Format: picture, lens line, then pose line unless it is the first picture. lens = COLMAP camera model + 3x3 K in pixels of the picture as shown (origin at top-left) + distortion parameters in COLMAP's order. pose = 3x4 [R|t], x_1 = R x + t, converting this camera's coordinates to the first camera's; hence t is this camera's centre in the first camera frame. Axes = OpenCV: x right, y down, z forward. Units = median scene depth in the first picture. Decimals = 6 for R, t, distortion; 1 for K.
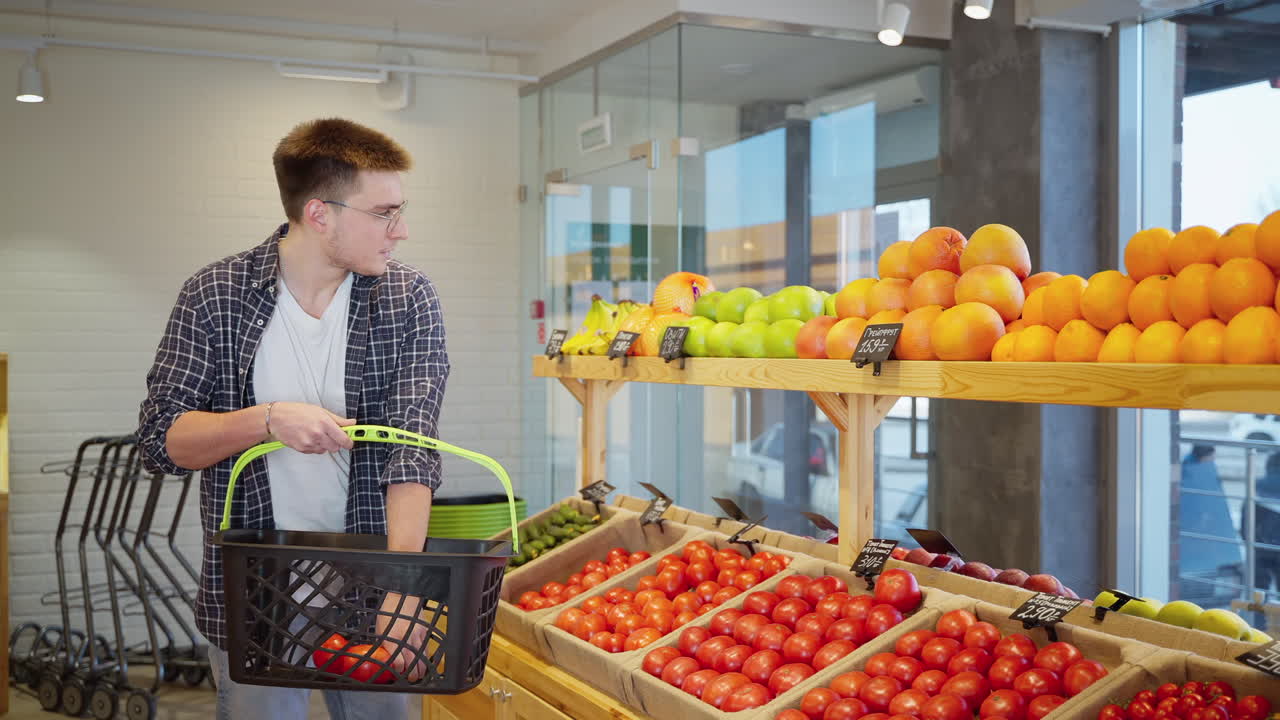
lens RADIAL K [[1439.8, 0, 645.8], [0, 1439.8, 360.0], [0, 0, 1]] dist [-0.025056, 0.000000]
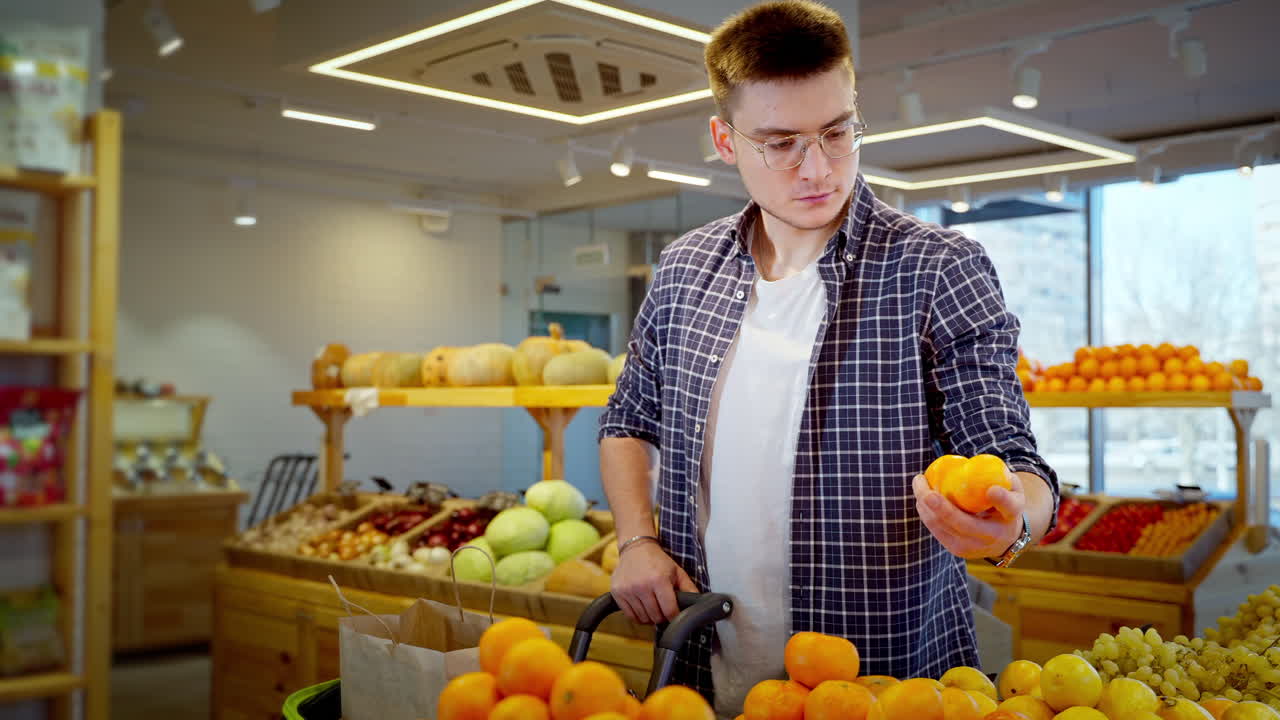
lens RADIAL K [[1439.8, 0, 637.7], [0, 1439.8, 360.2], [0, 0, 1]] dist [-0.025056, 0.000000]
pose [[0.950722, 0.015770, 0.309644, -0.687399], [-0.001161, 0.998880, -0.047308, 0.035940], [-0.310044, 0.044617, 0.949675, -0.677739]]
